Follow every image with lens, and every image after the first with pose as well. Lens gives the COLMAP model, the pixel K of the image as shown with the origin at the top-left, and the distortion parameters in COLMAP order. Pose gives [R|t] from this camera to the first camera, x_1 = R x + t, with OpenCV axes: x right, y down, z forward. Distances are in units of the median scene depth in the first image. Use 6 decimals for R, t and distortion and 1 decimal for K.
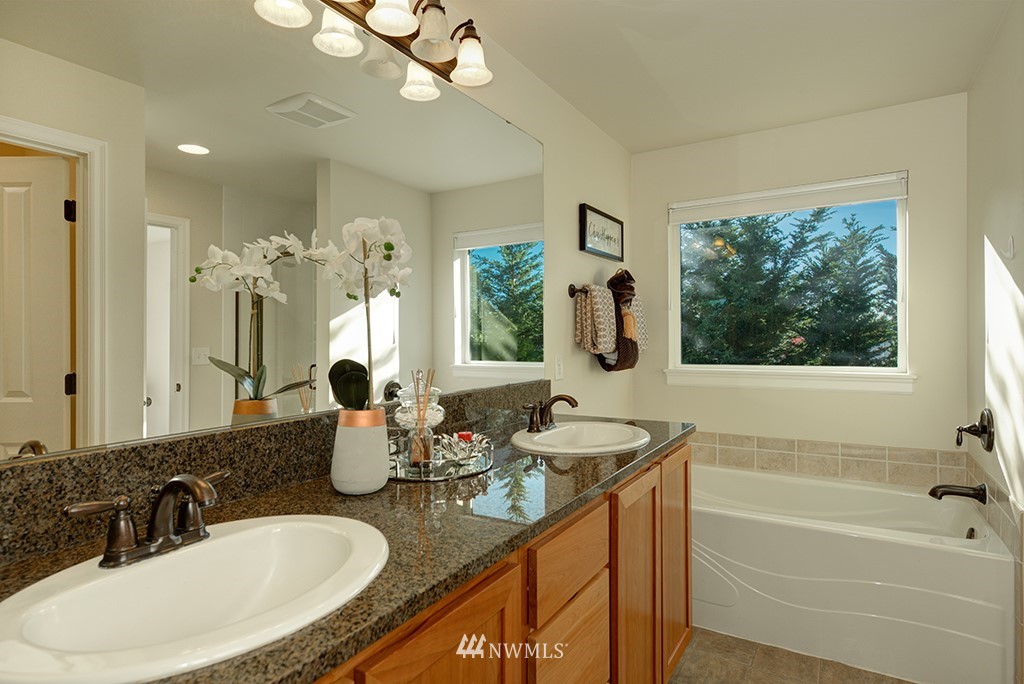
lens RADIAL K [[551.4, 0, 512.0], [0, 551.4, 342.0], [0, 0, 1]] dist [0.014557, 0.000041]
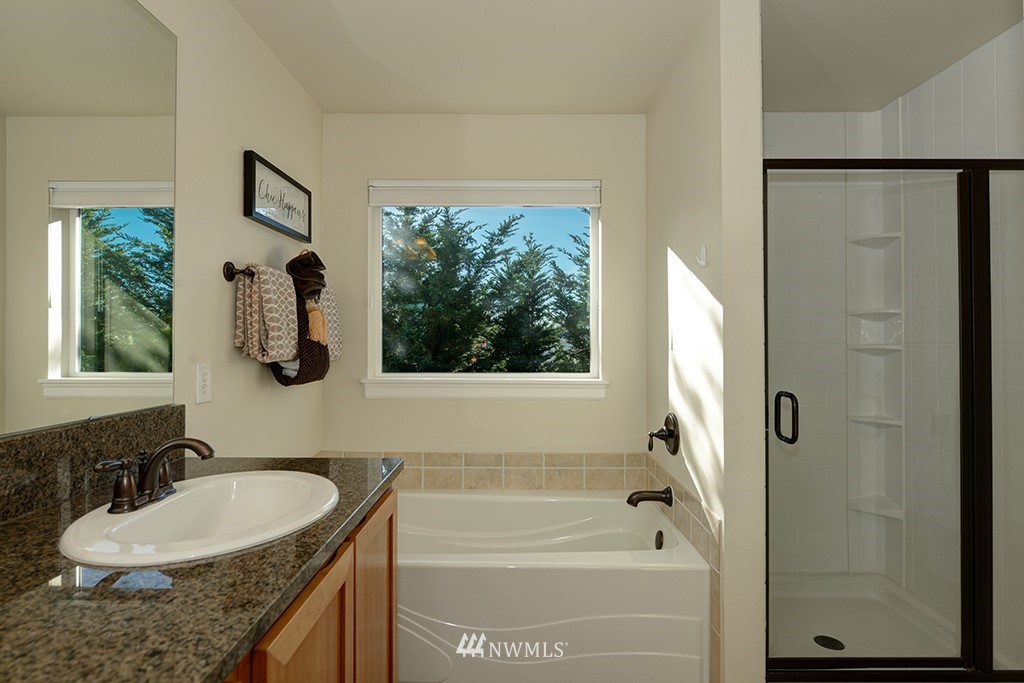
lens RADIAL K [[551.4, 0, 512.0], [0, 551.4, 341.5], [0, 0, 1]] dist [0.014557, 0.000041]
pose [[0.860818, 0.010689, 0.508800, 0.041606], [-0.006833, 0.999932, -0.009447, -0.000860], [-0.508866, 0.004655, 0.860833, 0.151459]]
